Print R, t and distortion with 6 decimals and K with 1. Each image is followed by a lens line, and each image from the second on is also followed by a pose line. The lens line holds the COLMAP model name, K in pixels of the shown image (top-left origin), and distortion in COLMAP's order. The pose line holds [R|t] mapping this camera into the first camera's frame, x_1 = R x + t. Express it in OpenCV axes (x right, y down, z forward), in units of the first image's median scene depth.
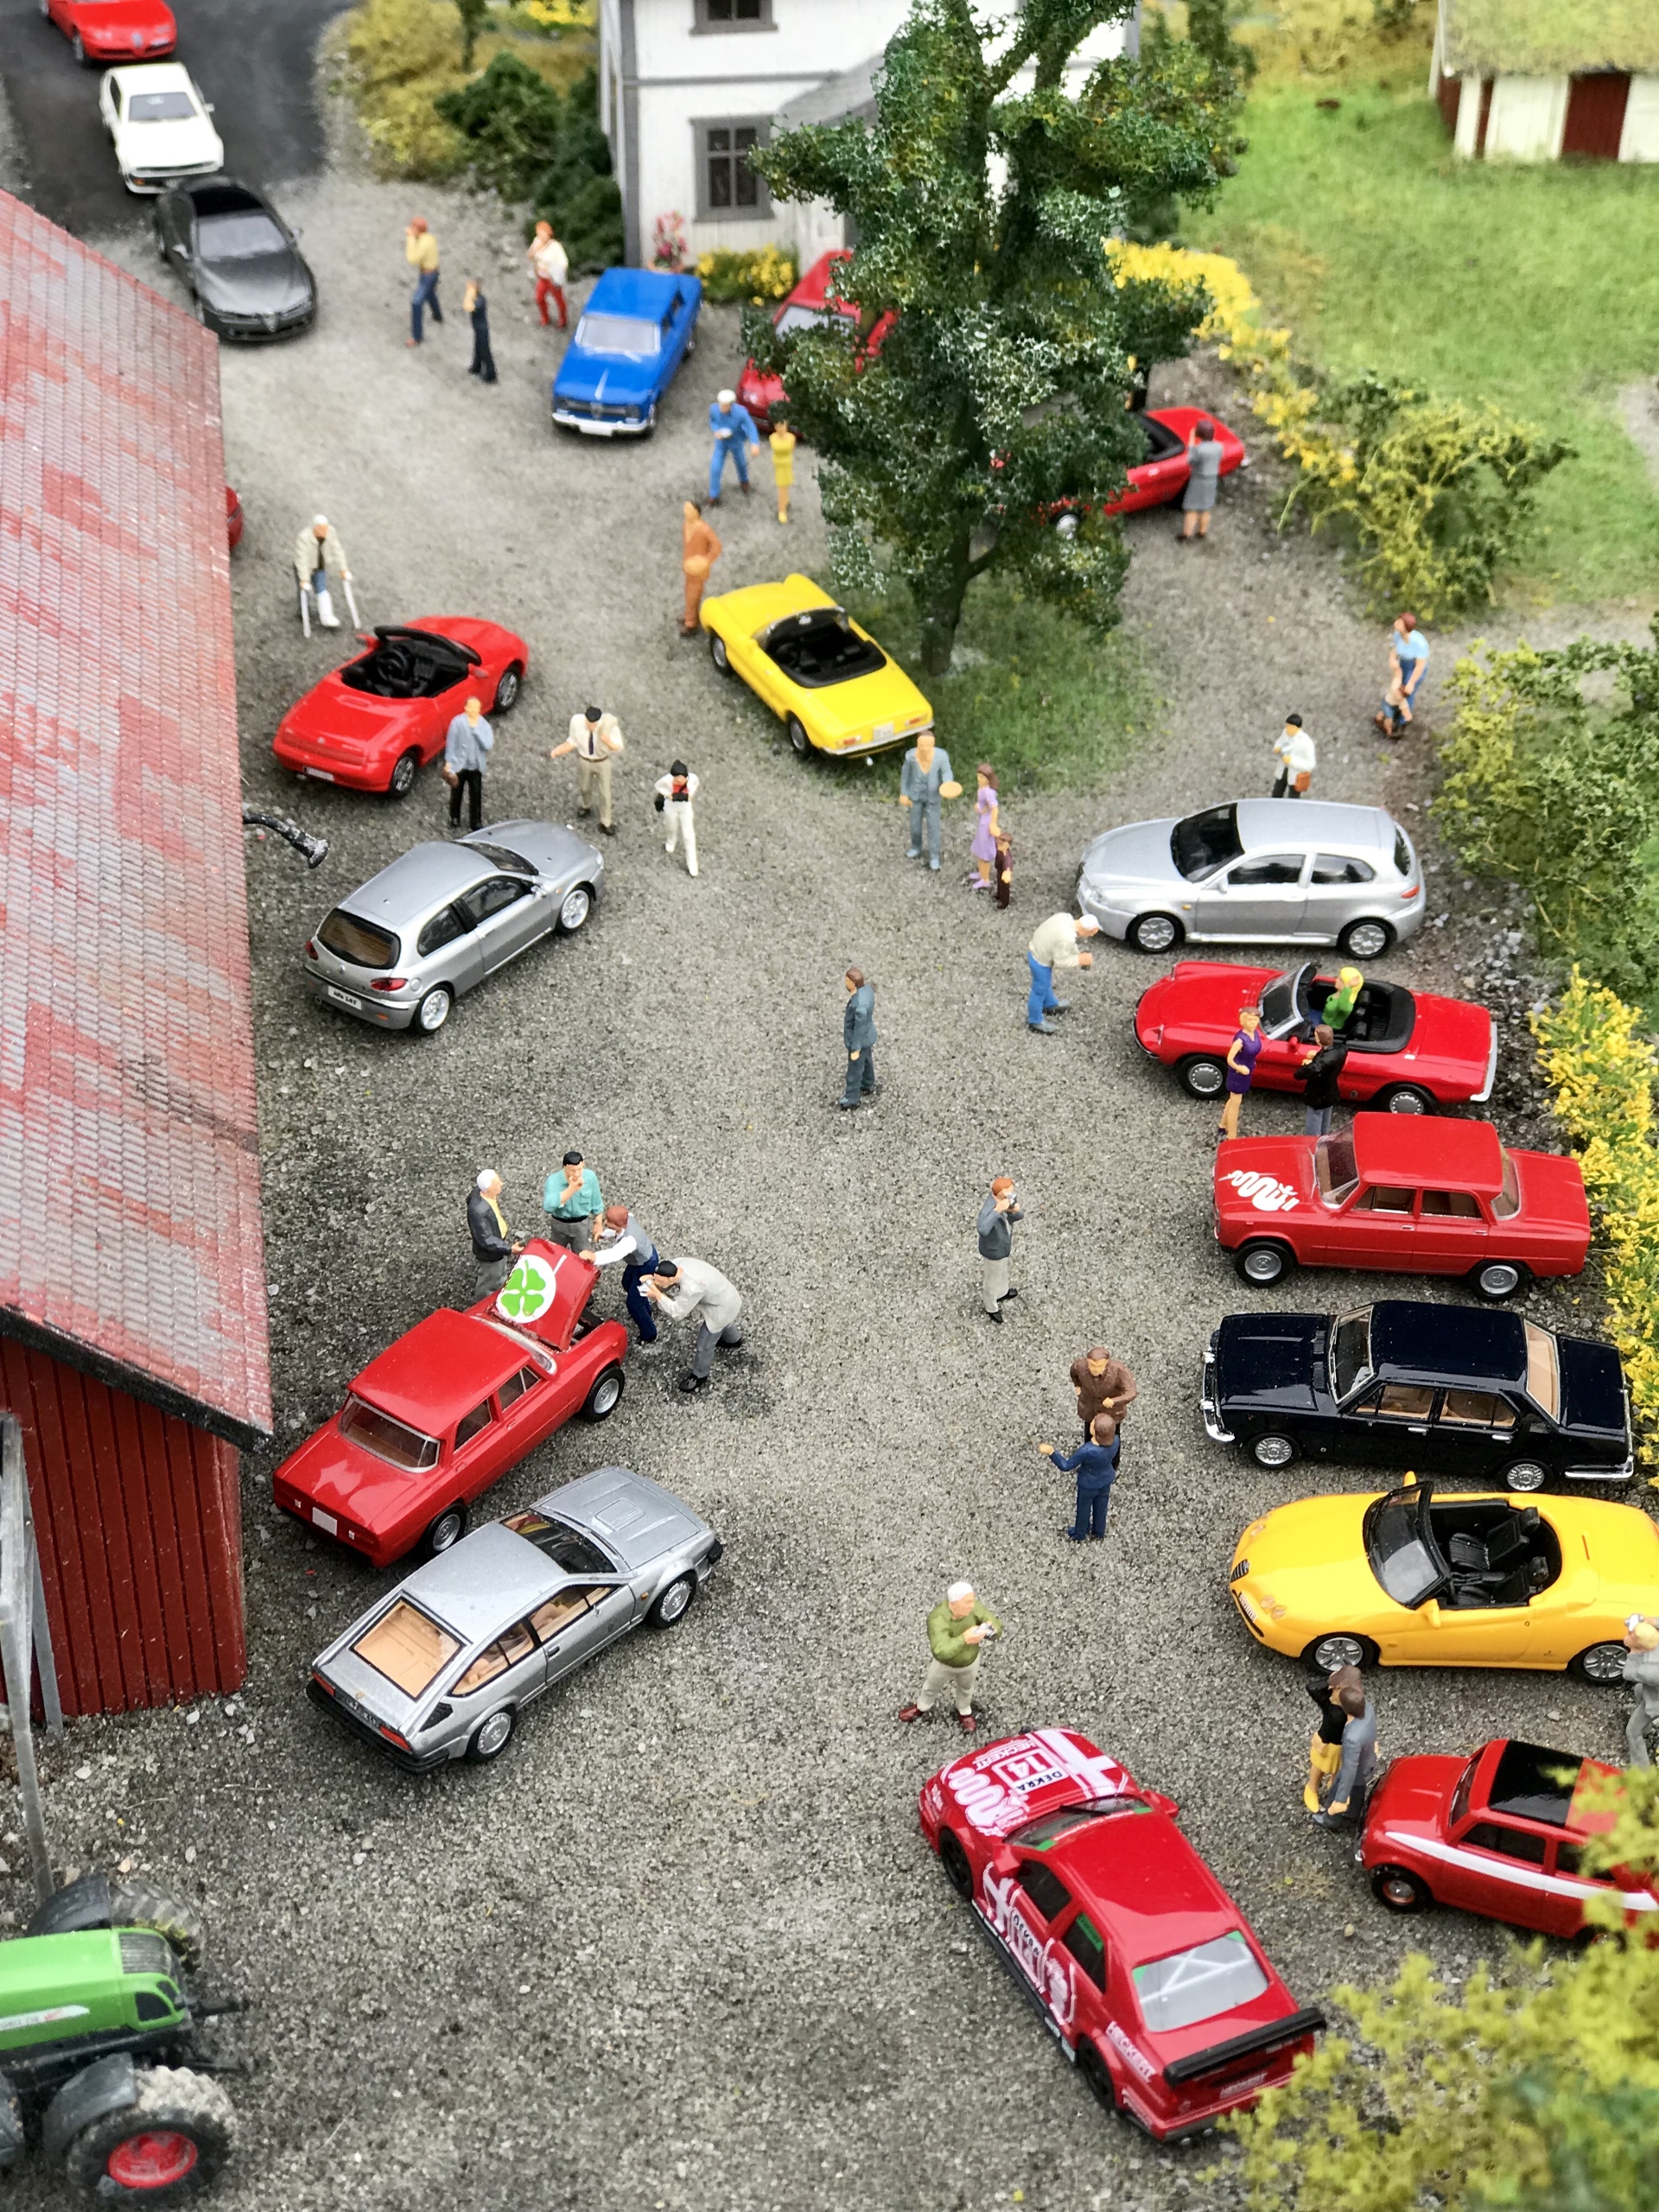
lens RADIAL K [[3734.4, 0, 886.9], [0, 3734.4, 1103.8], [0, 0, 1]] dist [-0.049255, 0.221741]
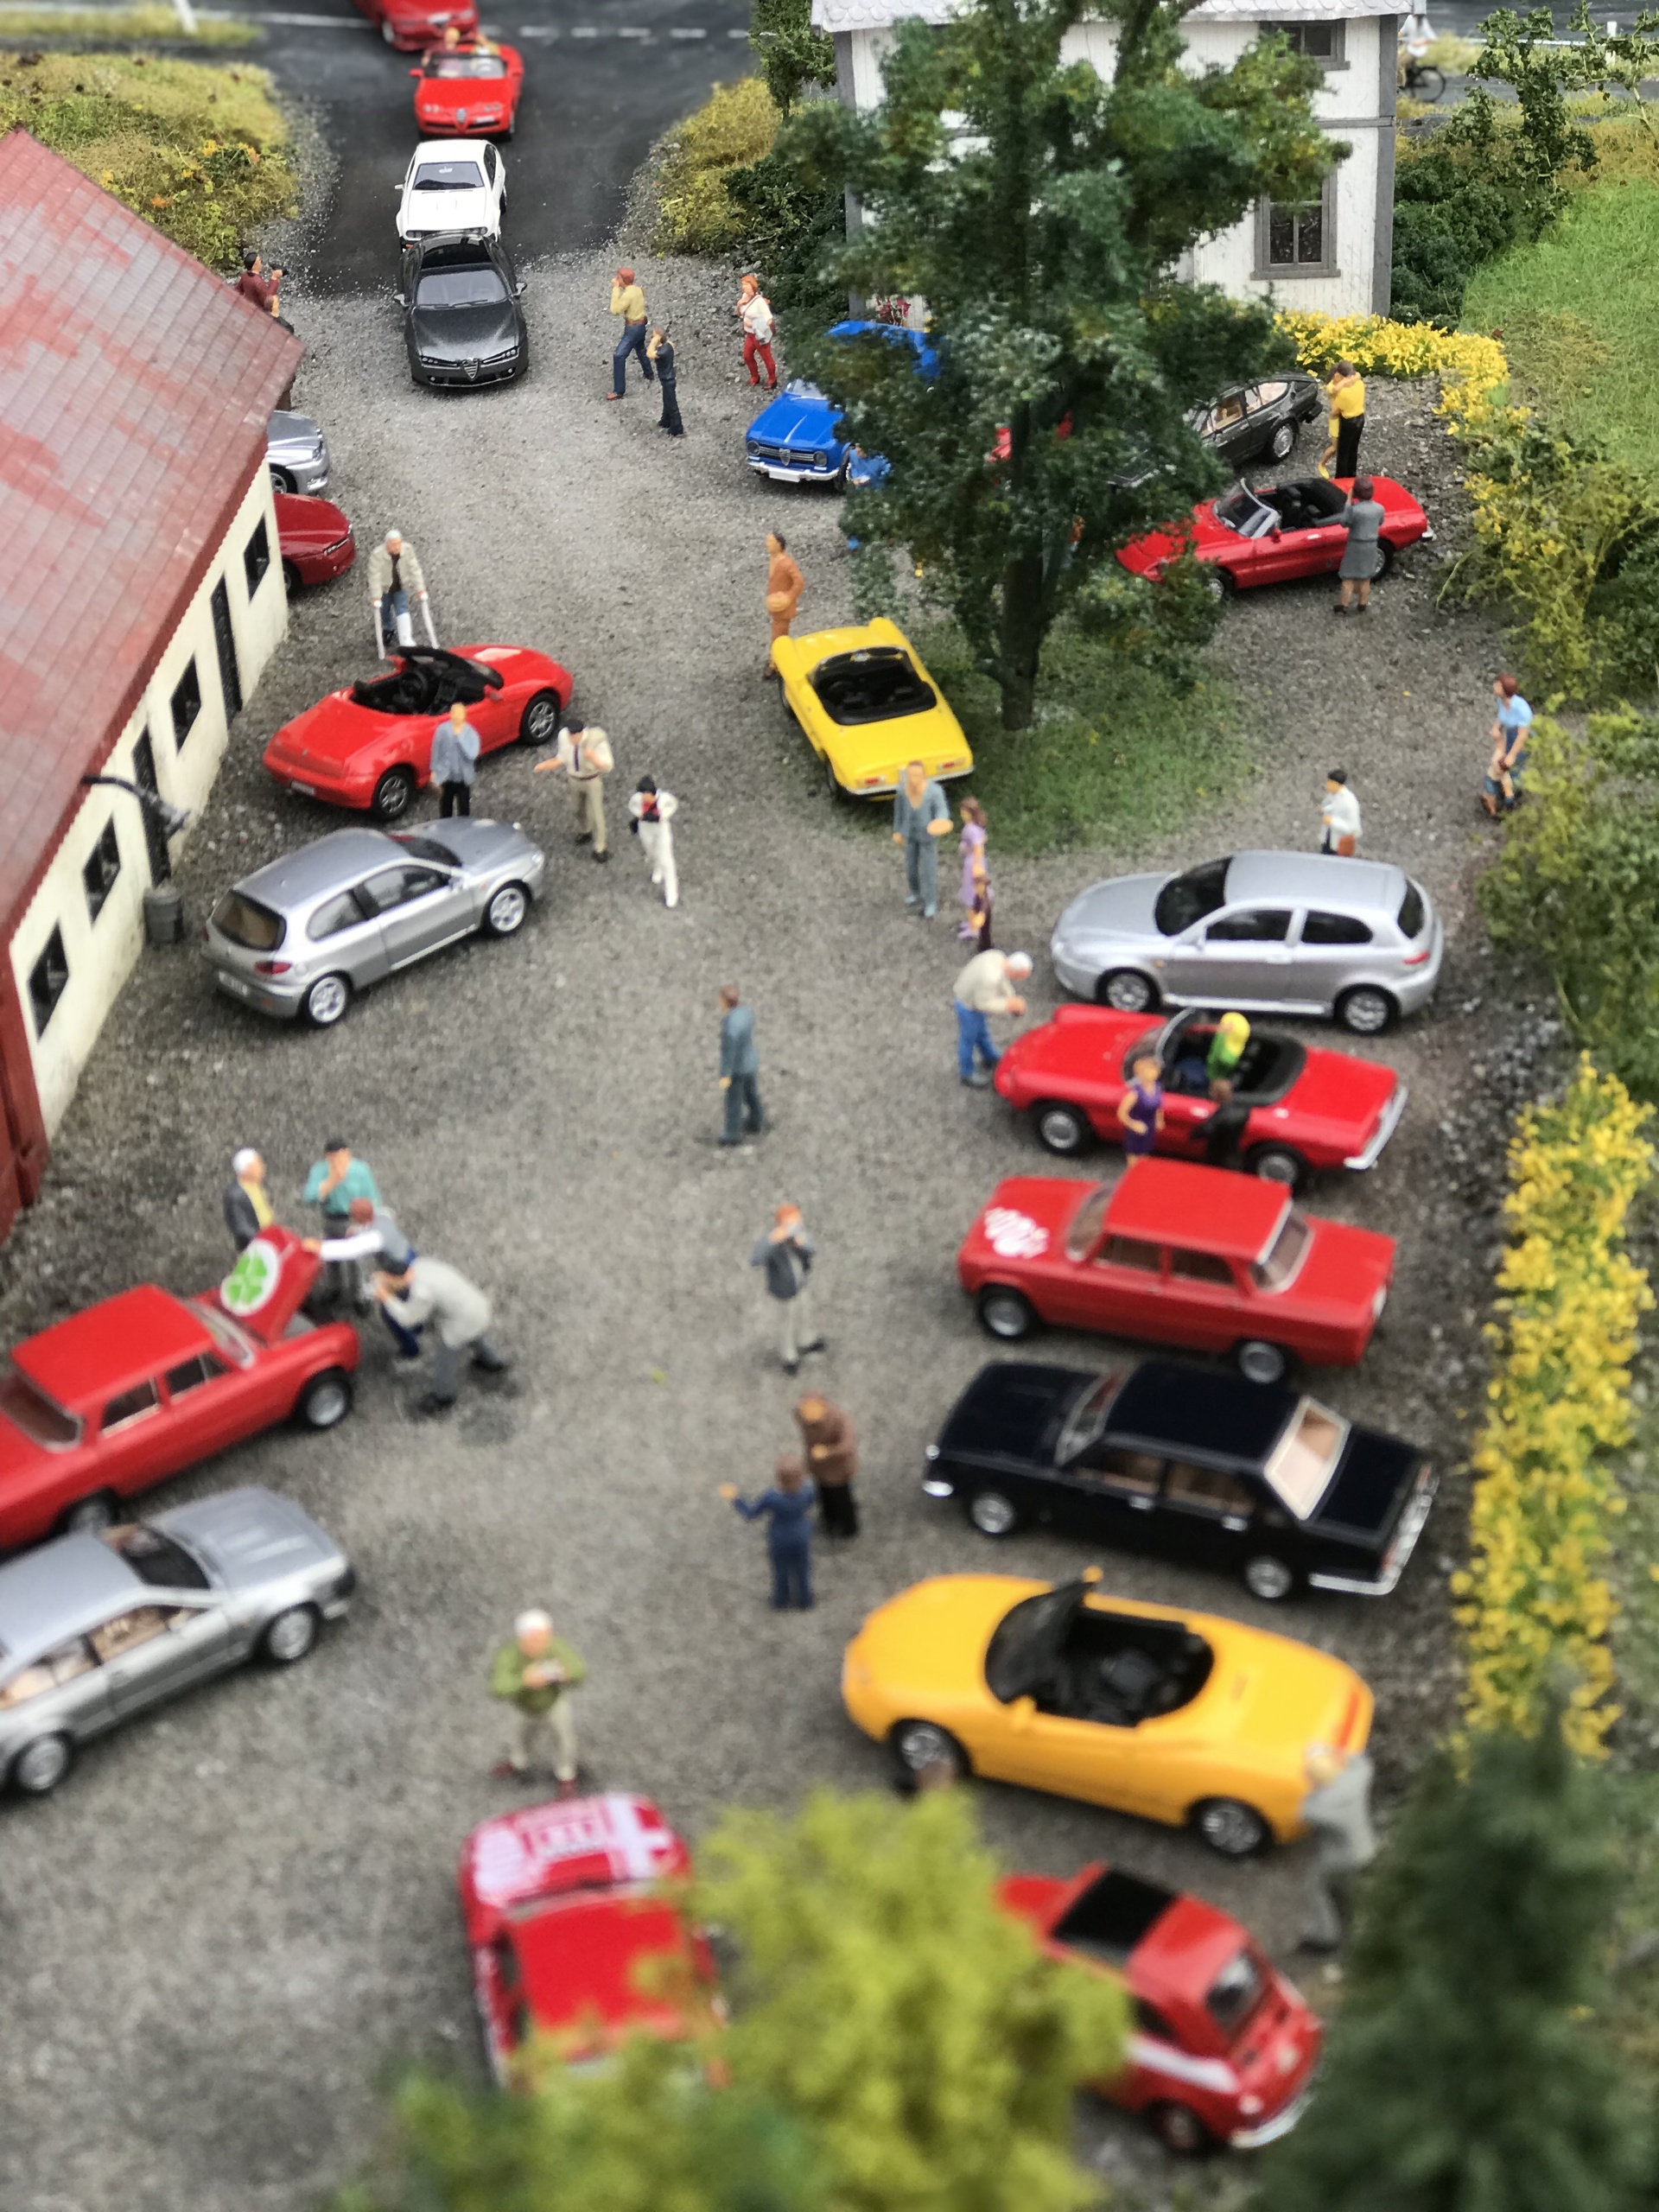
lens RADIAL K [[3693.1, 0, 829.5], [0, 3693.1, 1106.0], [0, 0, 1]] dist [-0.020969, 0.166123]
pose [[0.969065, 0.072756, -0.235839, 0.211310], [-0.090019, 0.993929, -0.063267, 0.043807], [0.229804, 0.082539, 0.969731, 0.124459]]
